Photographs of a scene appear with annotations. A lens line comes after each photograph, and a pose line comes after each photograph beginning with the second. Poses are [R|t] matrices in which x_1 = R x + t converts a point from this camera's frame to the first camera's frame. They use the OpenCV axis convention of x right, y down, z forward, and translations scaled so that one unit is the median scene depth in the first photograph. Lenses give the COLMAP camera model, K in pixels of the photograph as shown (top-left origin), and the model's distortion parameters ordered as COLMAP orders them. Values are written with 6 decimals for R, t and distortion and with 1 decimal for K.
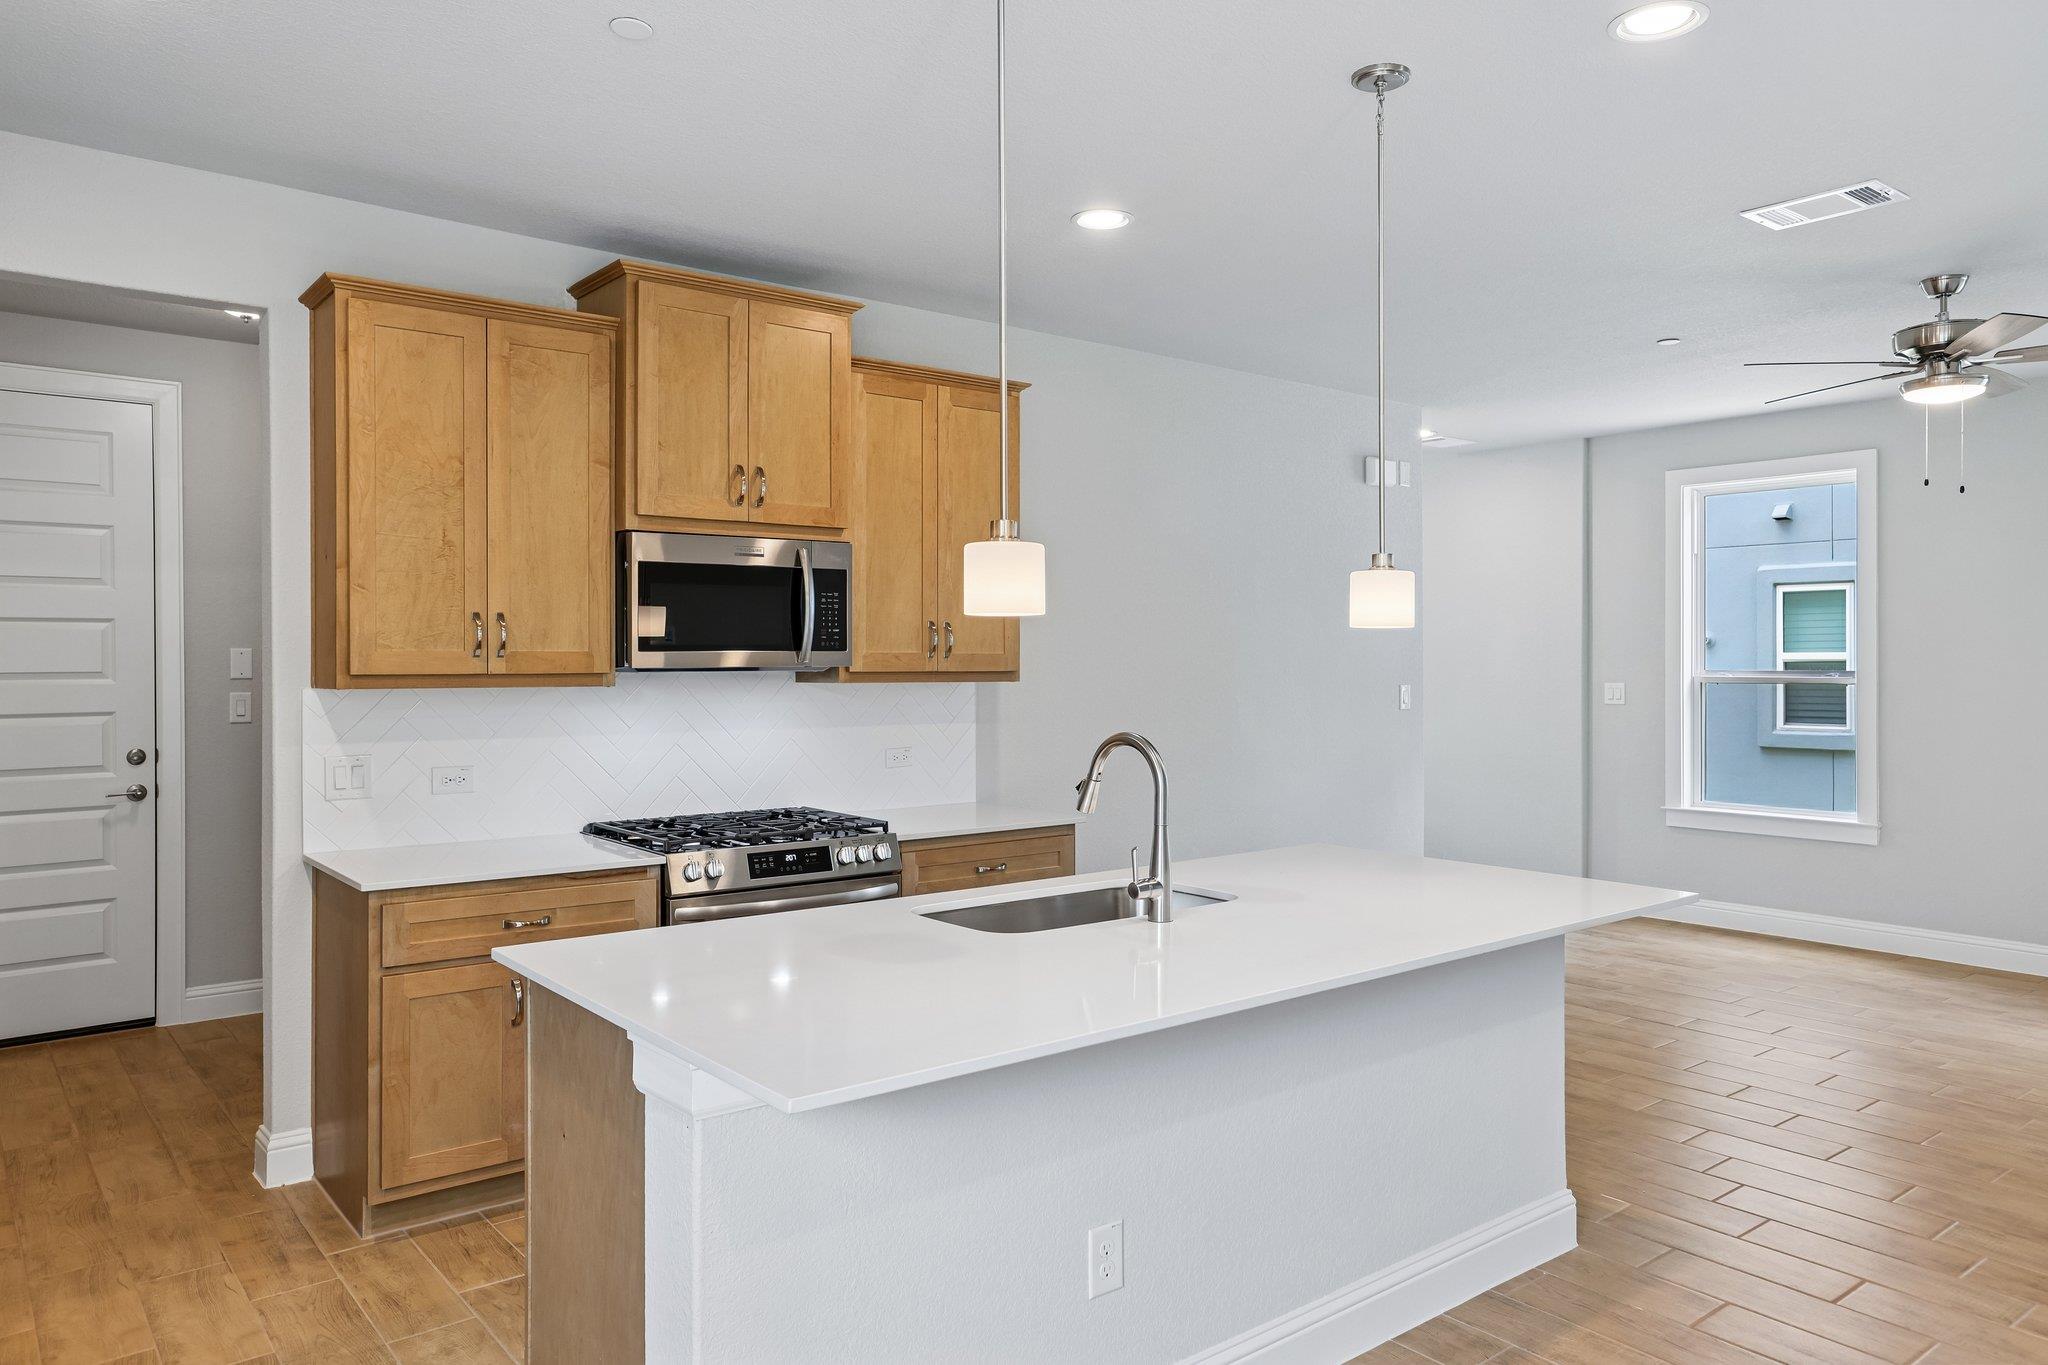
lens RADIAL K [[1389.5, 0, 1052.5], [0, 1389.5, 664.4], [0, 0, 1]] dist [-0.002657, 0.046265]
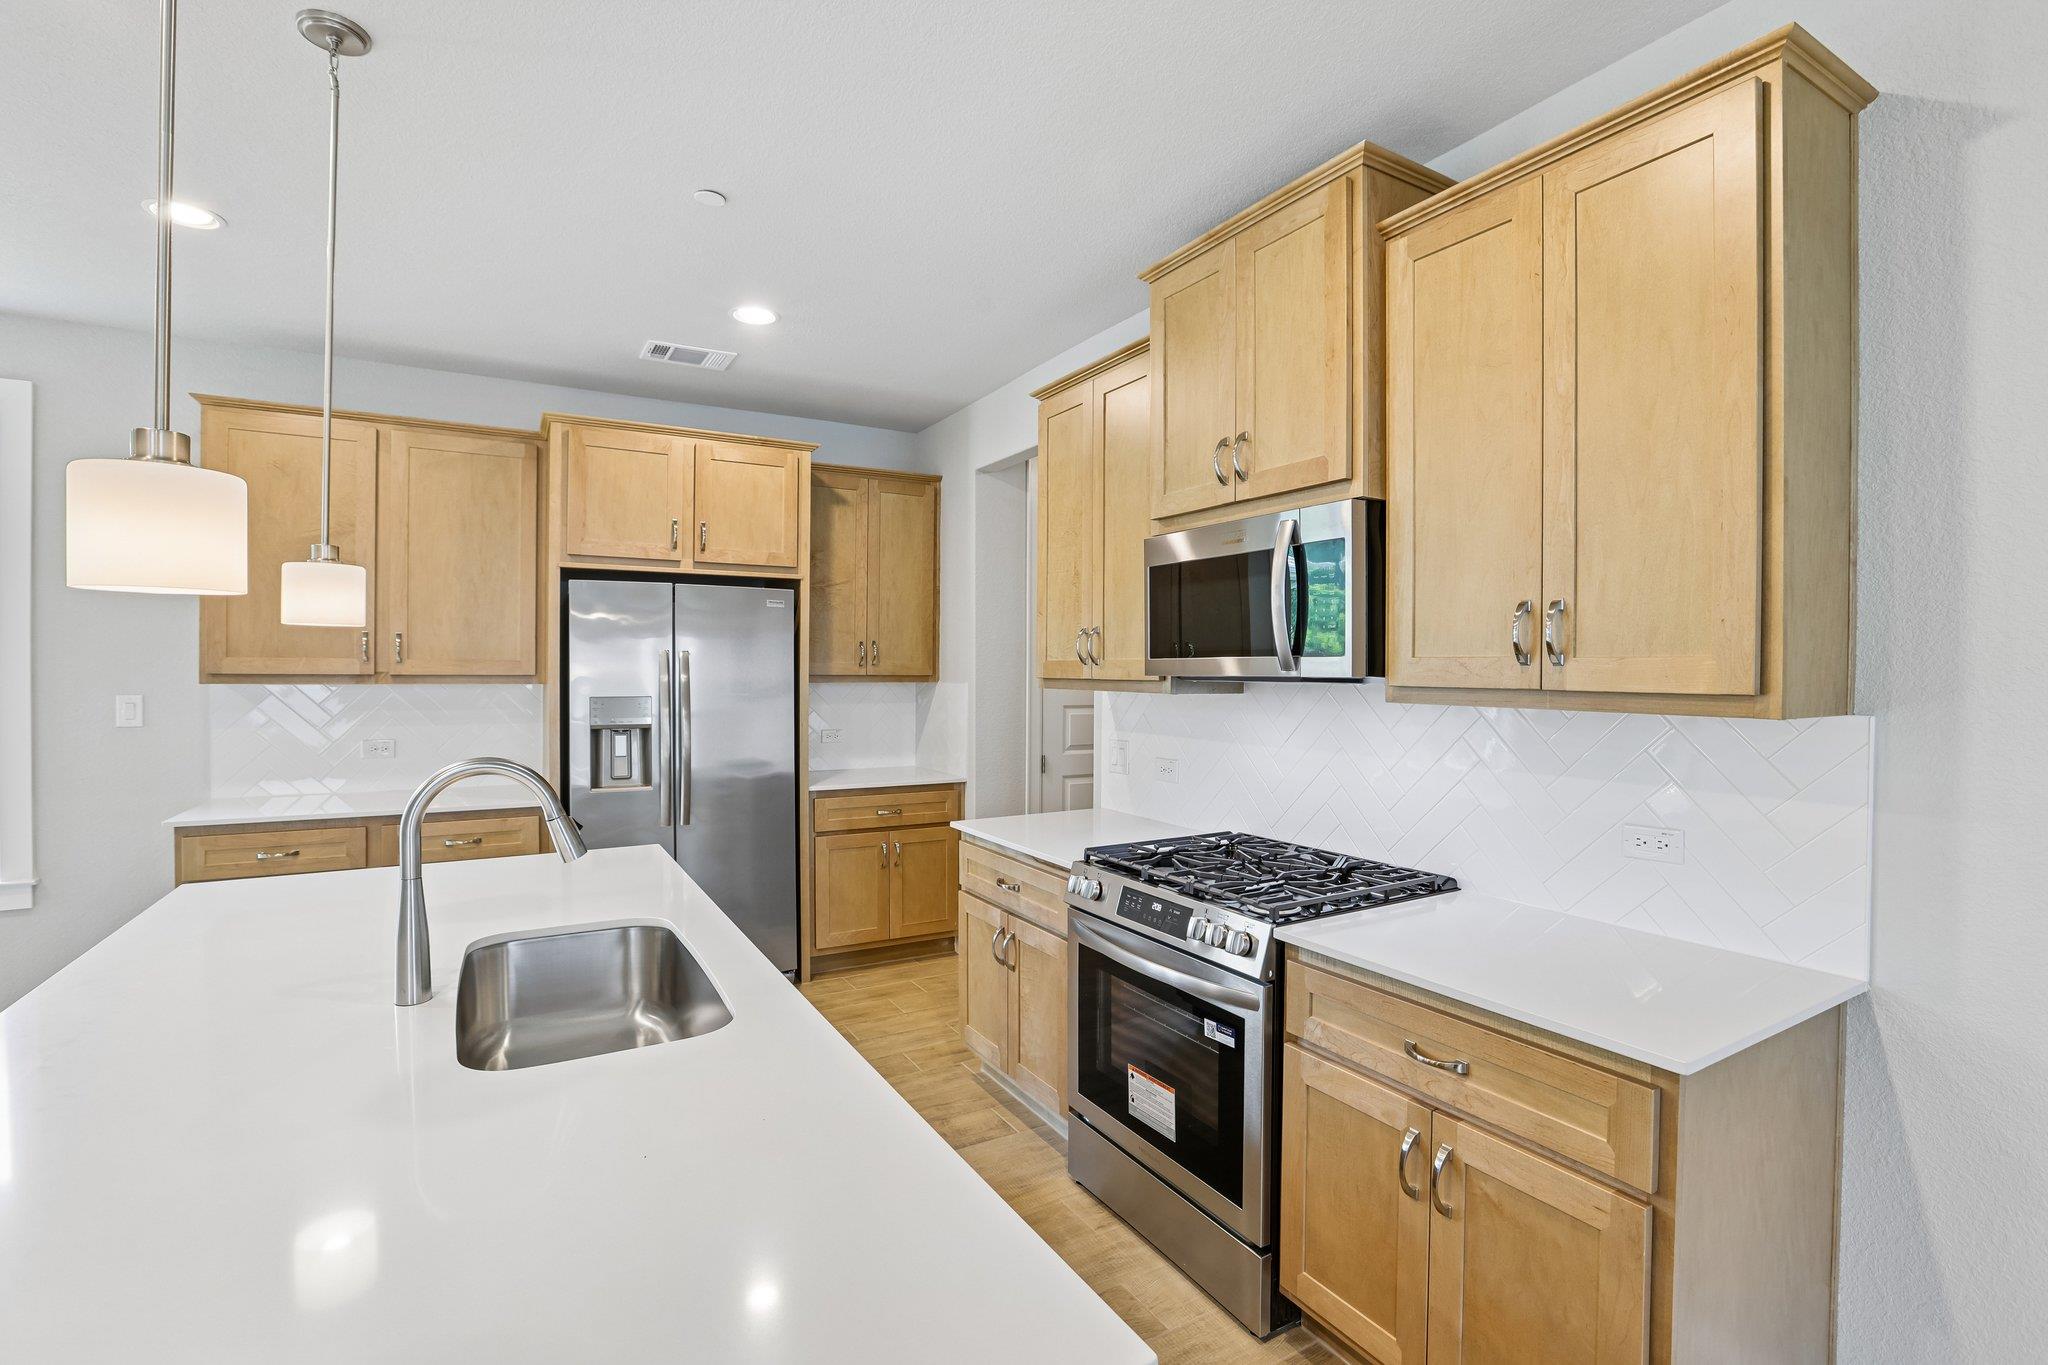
lens RADIAL K [[927.5, 0, 1023.4], [0, 927.5, 675.2], [0, 0, 1]] dist [-0.049257, 0.015260]
pose [[-0.166817, 0.005585, -0.985972, 0.311768], [-0.010004, 0.999923, 0.007357, -0.001554], [0.985937, 0.011091, -0.166749, 0.865180]]
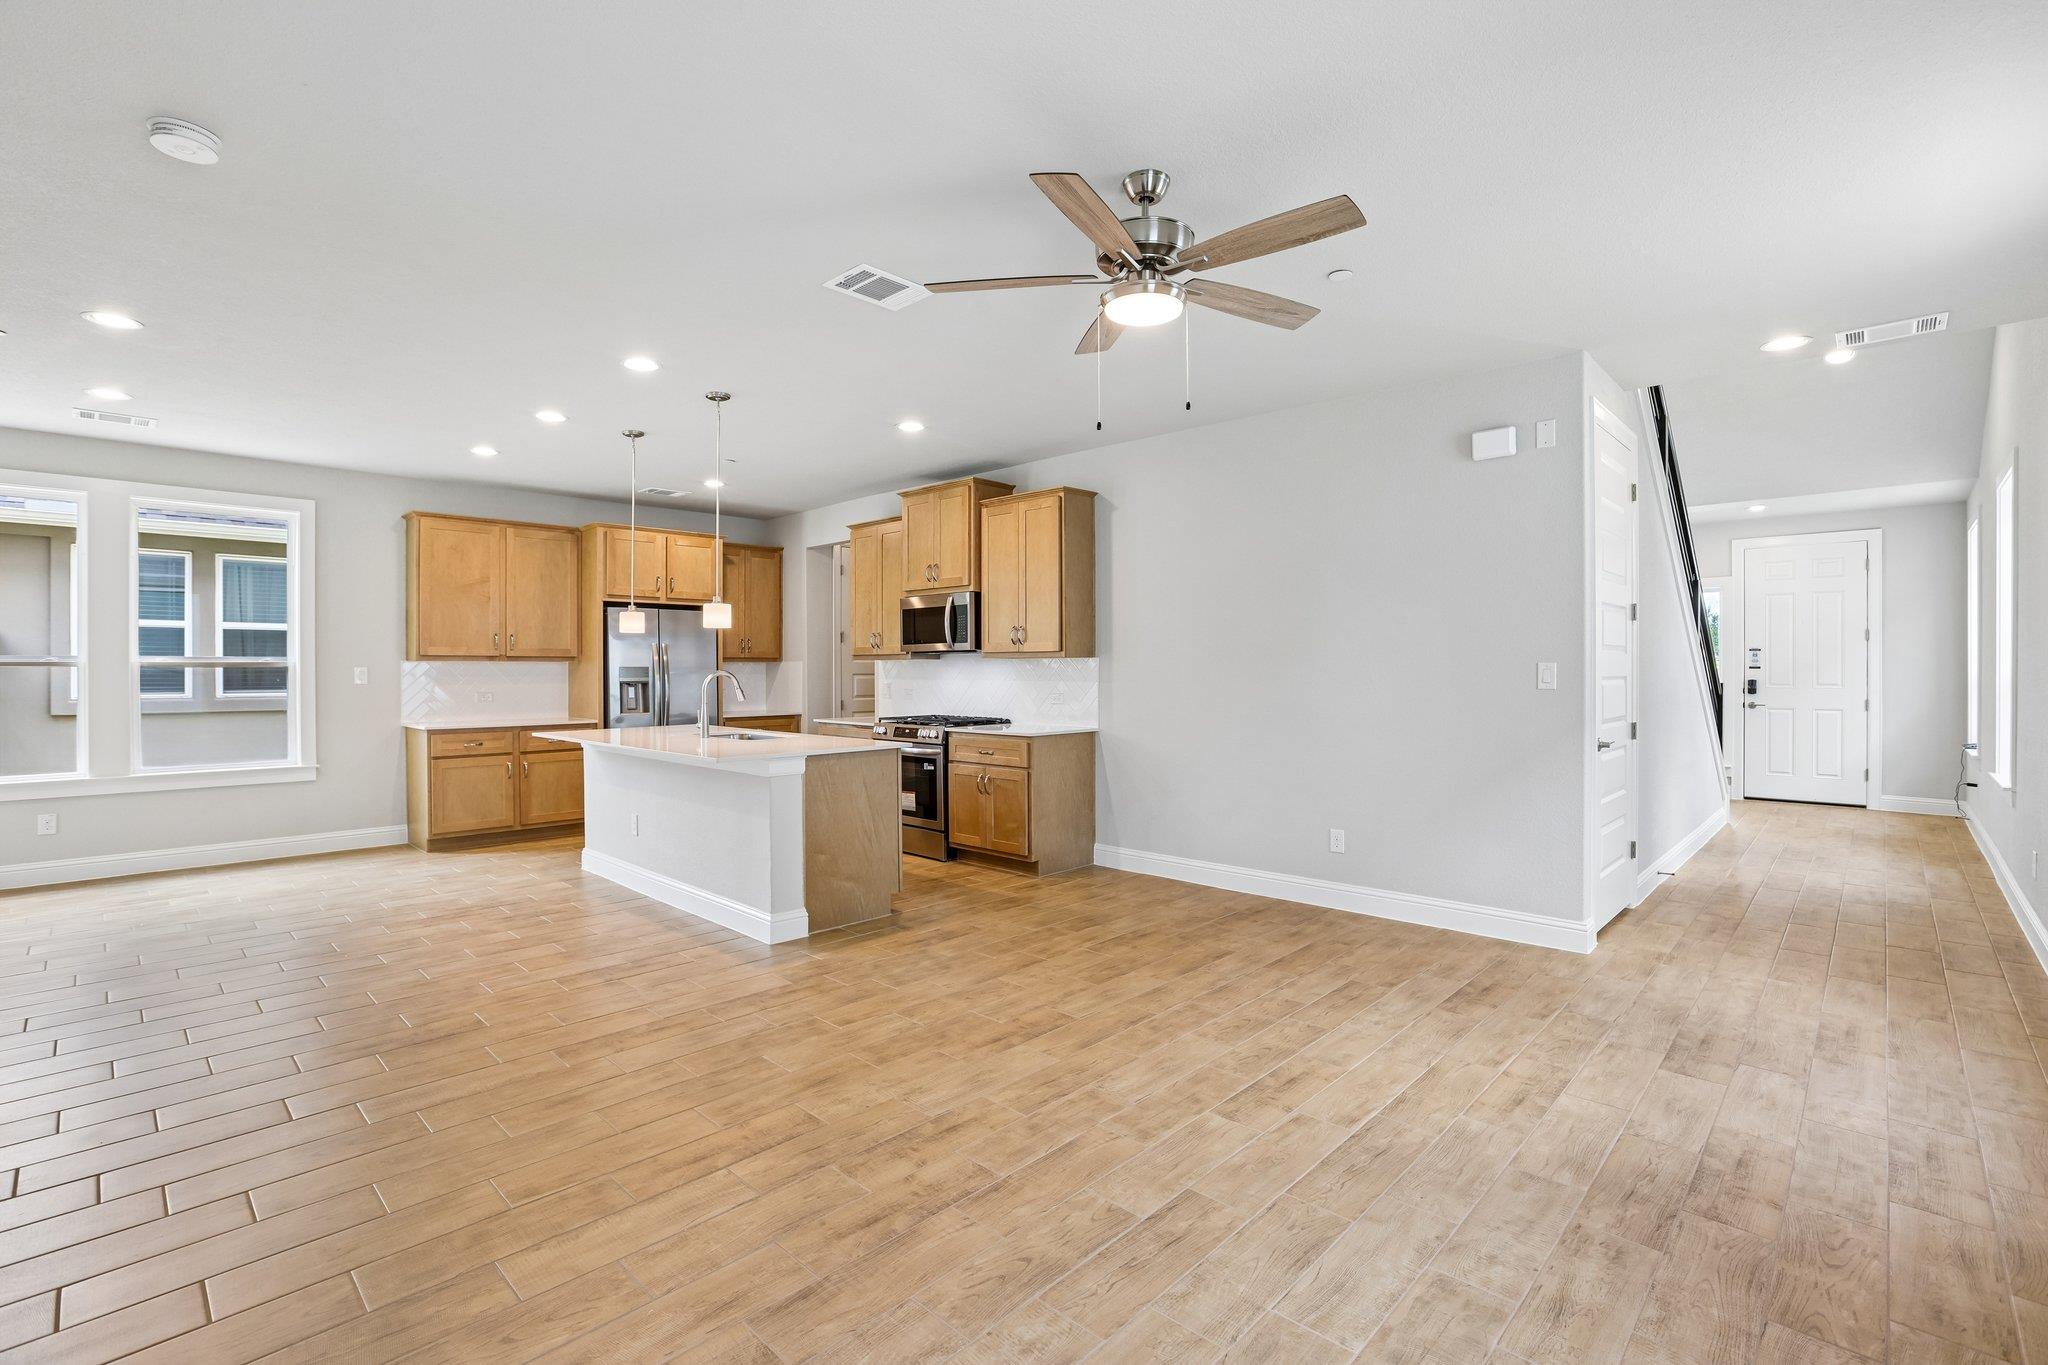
lens RADIAL K [[927.5, 0, 1023.4], [0, 927.5, 675.2], [0, 0, 1]] dist [-0.049257, 0.015260]
pose [[0.114804, 0.005689, -0.993372, 1.198915], [-0.001955, 0.999983, 0.005501, 0.030206], [0.993386, 0.001310, 0.114813, 0.867545]]
